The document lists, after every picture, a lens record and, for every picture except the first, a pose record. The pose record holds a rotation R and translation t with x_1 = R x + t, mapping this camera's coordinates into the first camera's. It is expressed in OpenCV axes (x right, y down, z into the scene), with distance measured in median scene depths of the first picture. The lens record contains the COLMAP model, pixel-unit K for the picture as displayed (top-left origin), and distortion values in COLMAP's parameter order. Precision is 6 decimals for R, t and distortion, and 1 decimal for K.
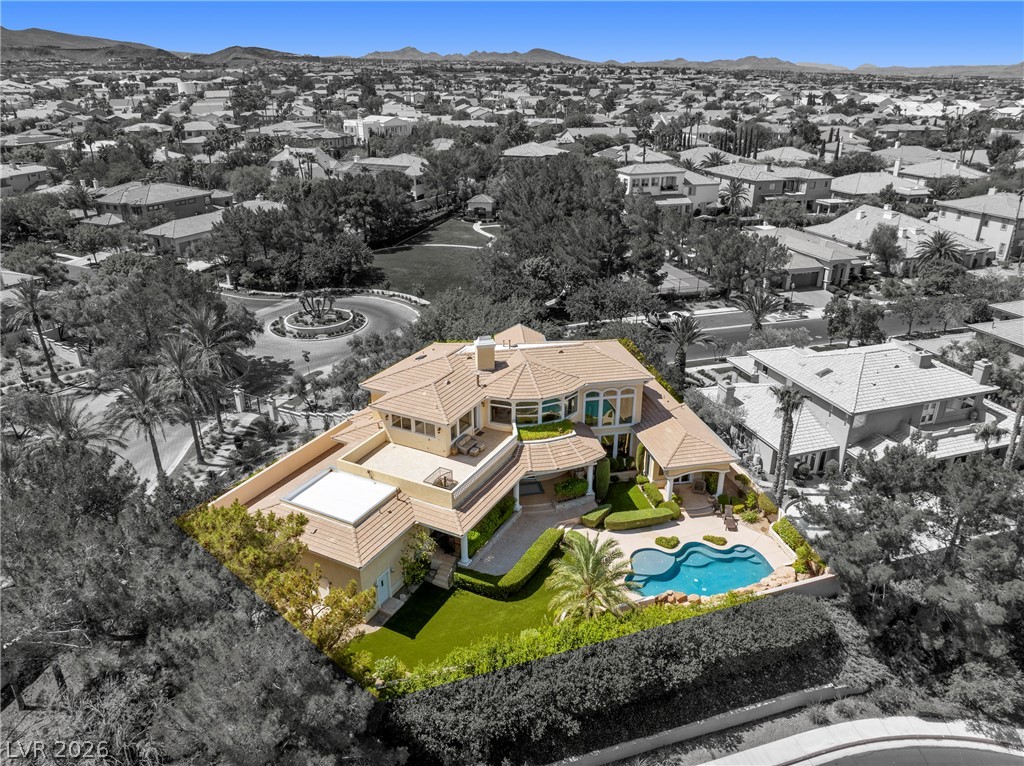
lens RADIAL K [[719.5, 0, 512.0], [0, 719.5, 383.0], [0, 0, 1]] dist [-0.051090, 0.027792]
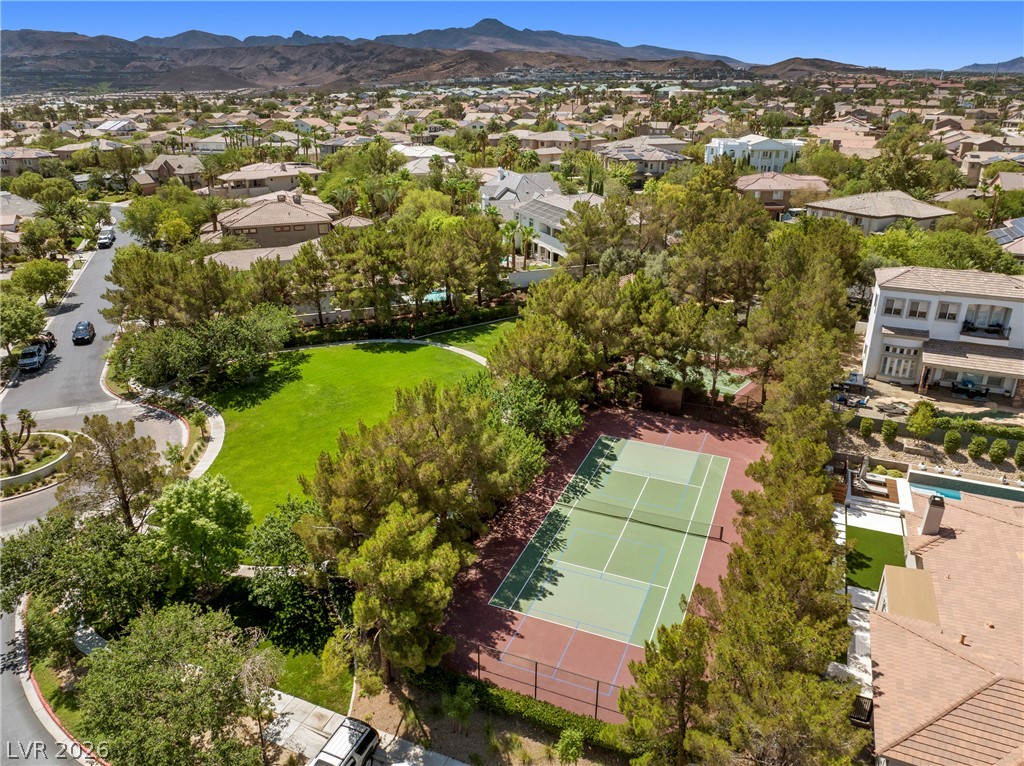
lens RADIAL K [[721.4, 0, 512.0], [0, 721.4, 383.0], [0, 0, 1]] dist [-0.065446, 0.041656]
pose [[0.751519, 0.249617, -0.610664, 0.755548], [-0.258640, 0.963030, 0.075354, -0.555047], [0.606898, 0.101312, 0.788296, 1.369484]]
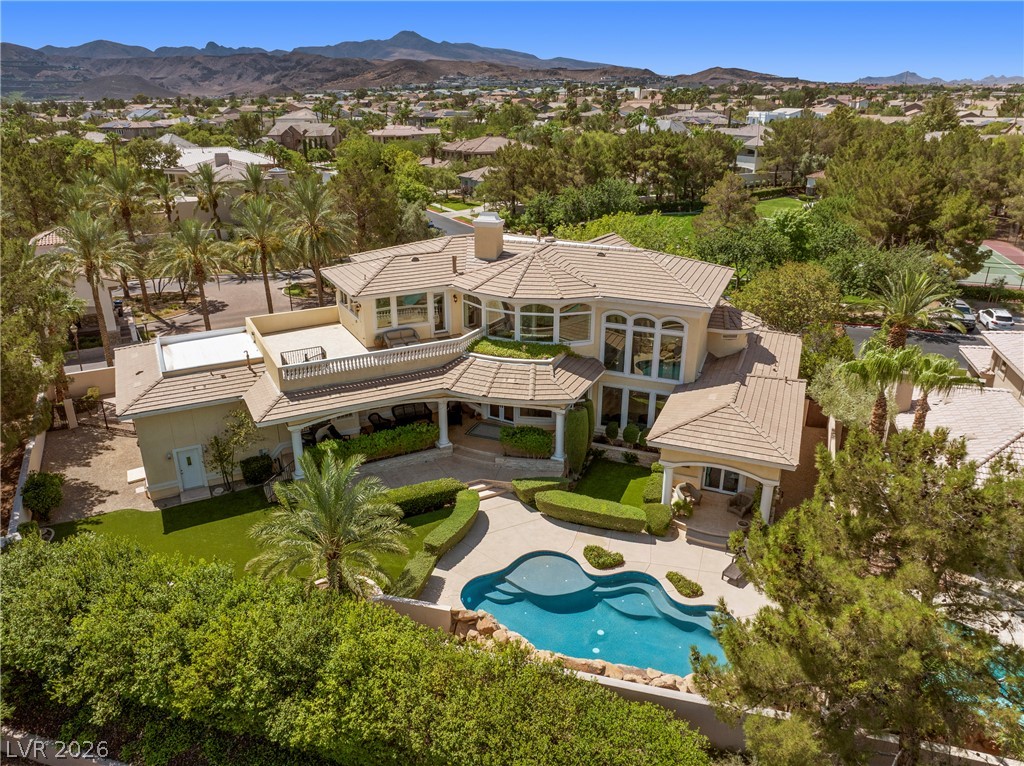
lens RADIAL K [[721.4, 0, 512.0], [0, 721.4, 383.0], [0, 0, 1]] dist [-0.065446, 0.041656]
pose [[0.819981, 0.208463, -0.533080, 0.407183], [-0.224687, 0.973795, 0.035194, 0.073145], [0.526448, 0.090918, 0.845332, 0.419109]]
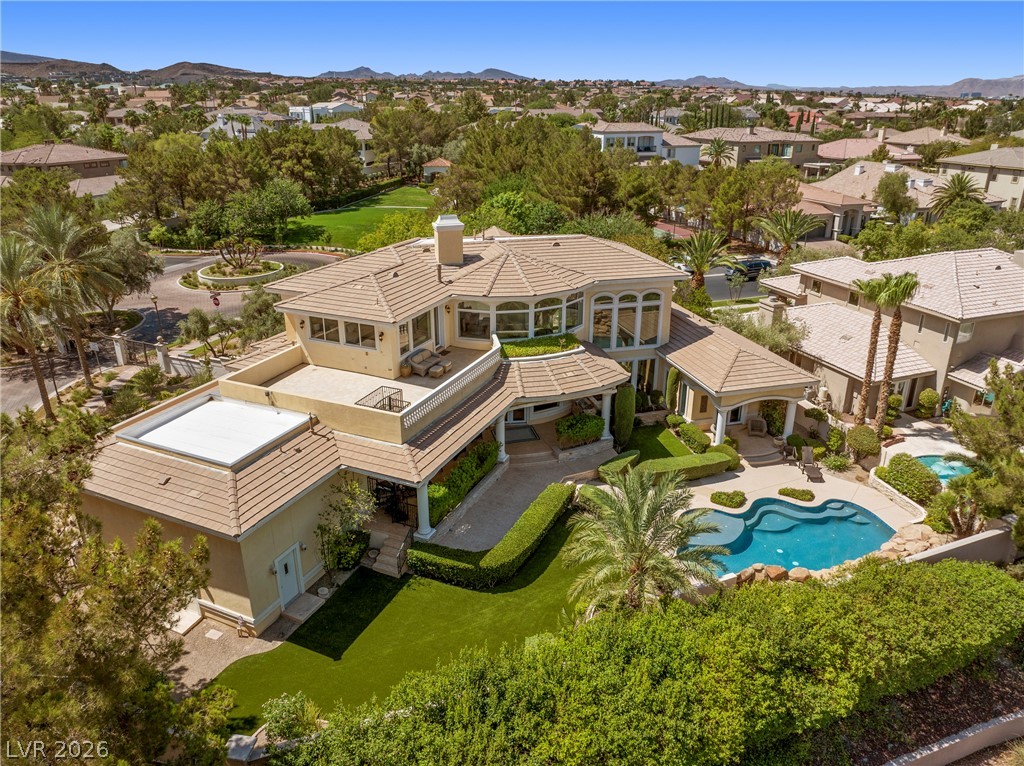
lens RADIAL K [[721.4, 0, 512.0], [0, 721.4, 383.0], [0, 0, 1]] dist [-0.065446, 0.041656]
pose [[0.998242, -0.021213, 0.055352, -0.018424], [0.022605, 0.999441, -0.024644, 0.116230], [-0.054798, 0.025852, 0.998163, 0.314891]]
